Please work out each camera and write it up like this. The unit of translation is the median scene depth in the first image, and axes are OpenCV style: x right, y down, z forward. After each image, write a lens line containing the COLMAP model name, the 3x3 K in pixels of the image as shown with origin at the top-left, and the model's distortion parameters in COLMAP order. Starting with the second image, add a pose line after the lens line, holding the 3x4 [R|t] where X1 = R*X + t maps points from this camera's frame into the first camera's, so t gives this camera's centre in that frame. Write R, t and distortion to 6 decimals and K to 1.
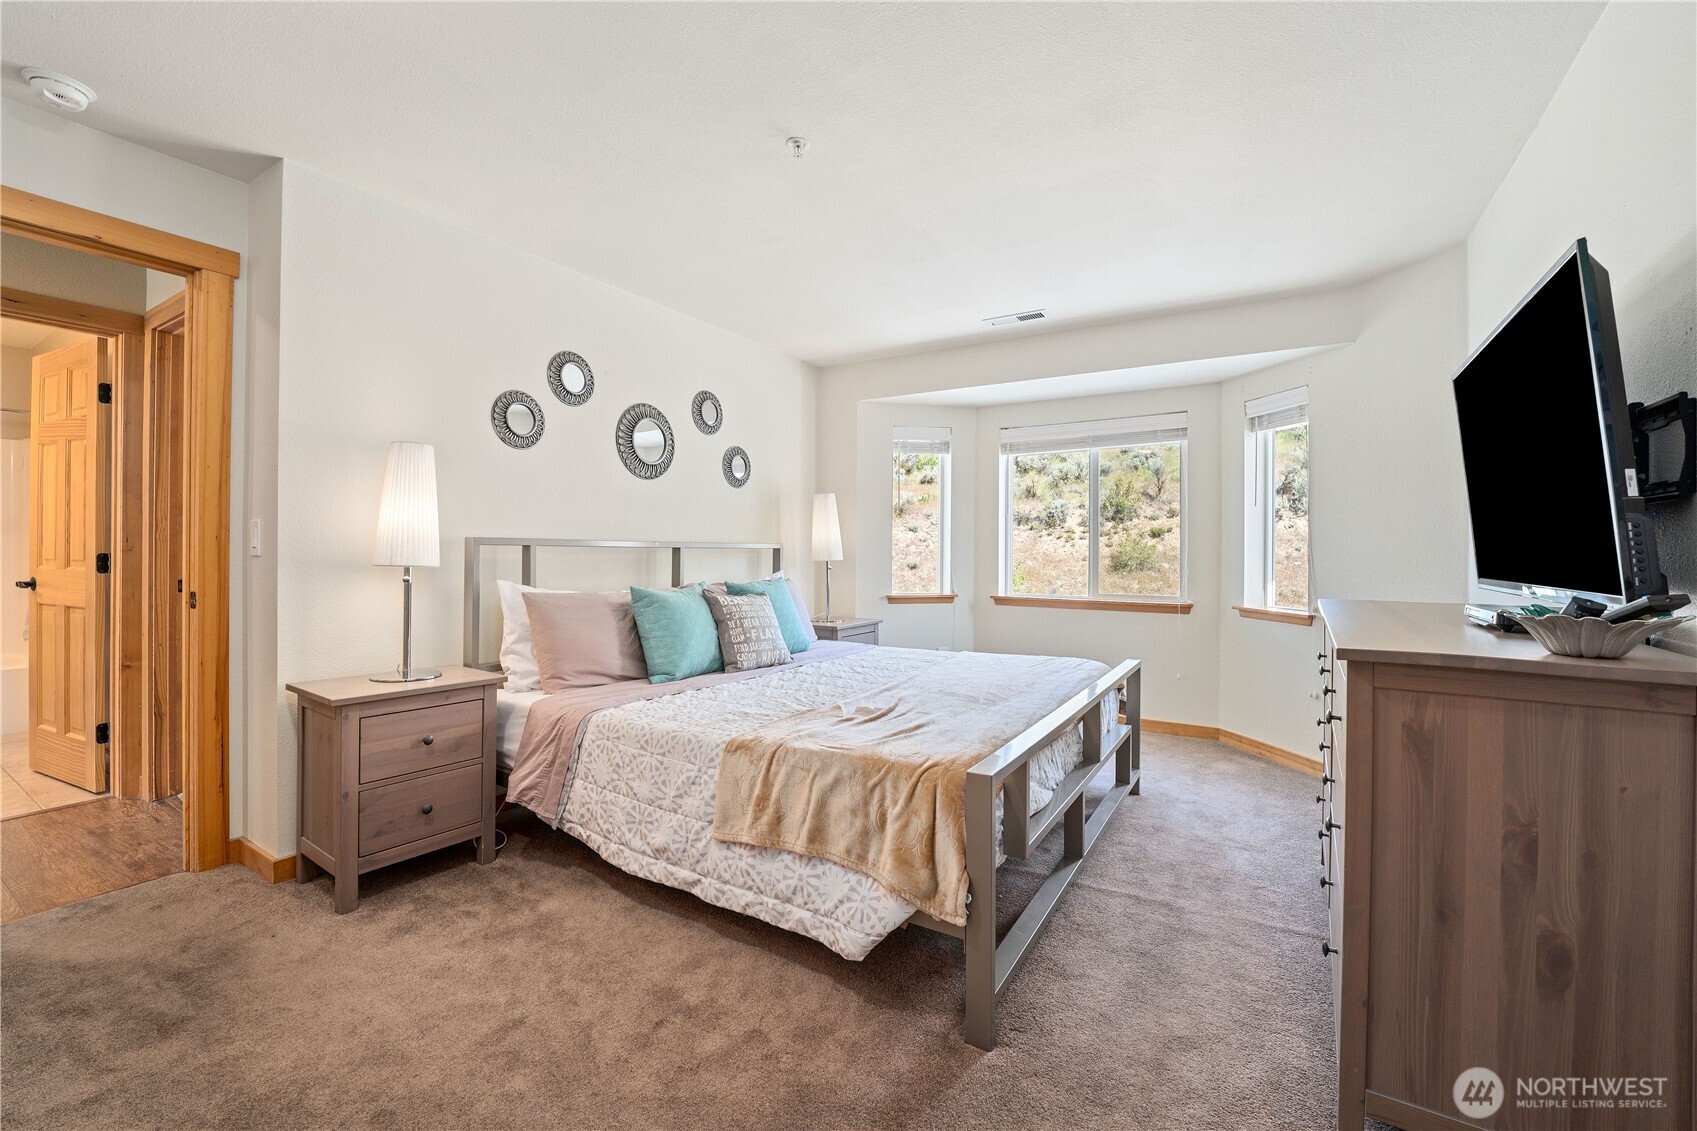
lens RADIAL K [[713.1, 0, 852.6], [0, 713.1, 548.7], [0, 0, 1]] dist [-0.000378, -0.008429]
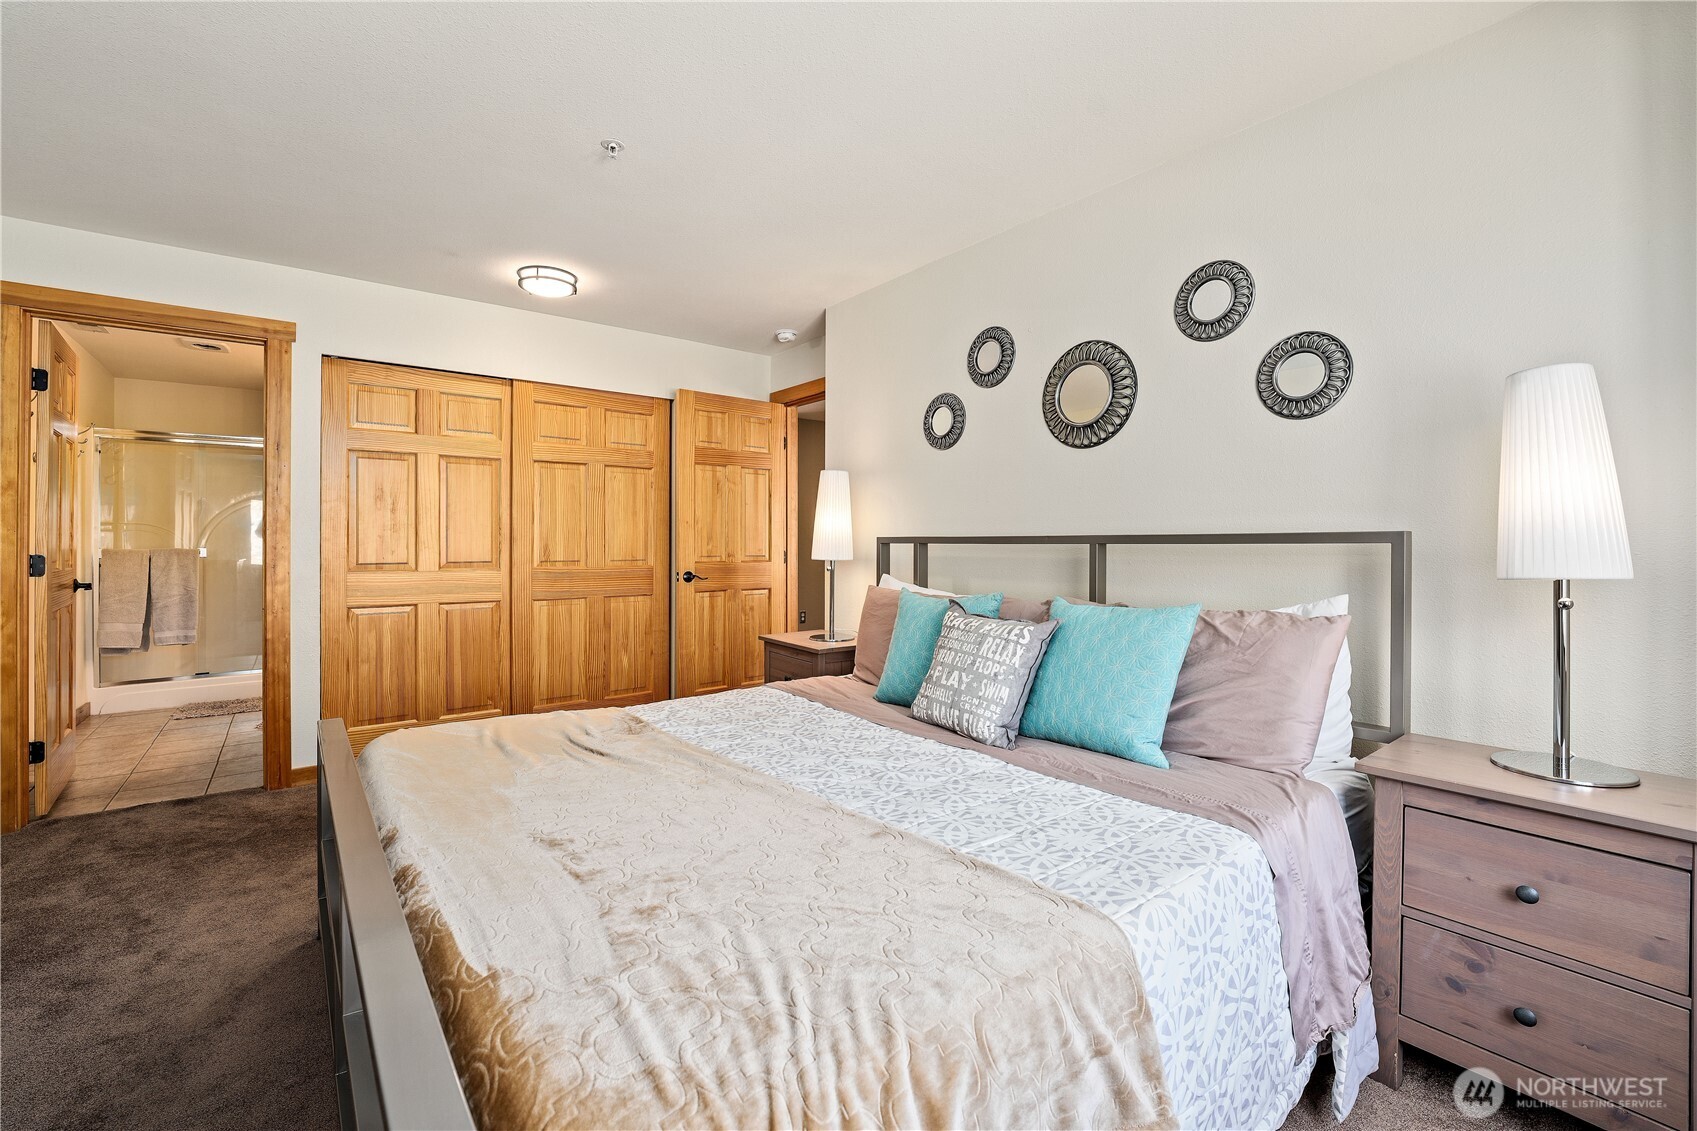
lens RADIAL K [[713.1, 0, 852.6], [0, 713.1, 548.7], [0, 0, 1]] dist [-0.000378, -0.008429]
pose [[-0.343227, -0.000841, -0.939252, 0.460381], [-0.002998, 0.999995, 0.000200, 0.003217], [0.939248, 0.002885, -0.343228, 1.025094]]
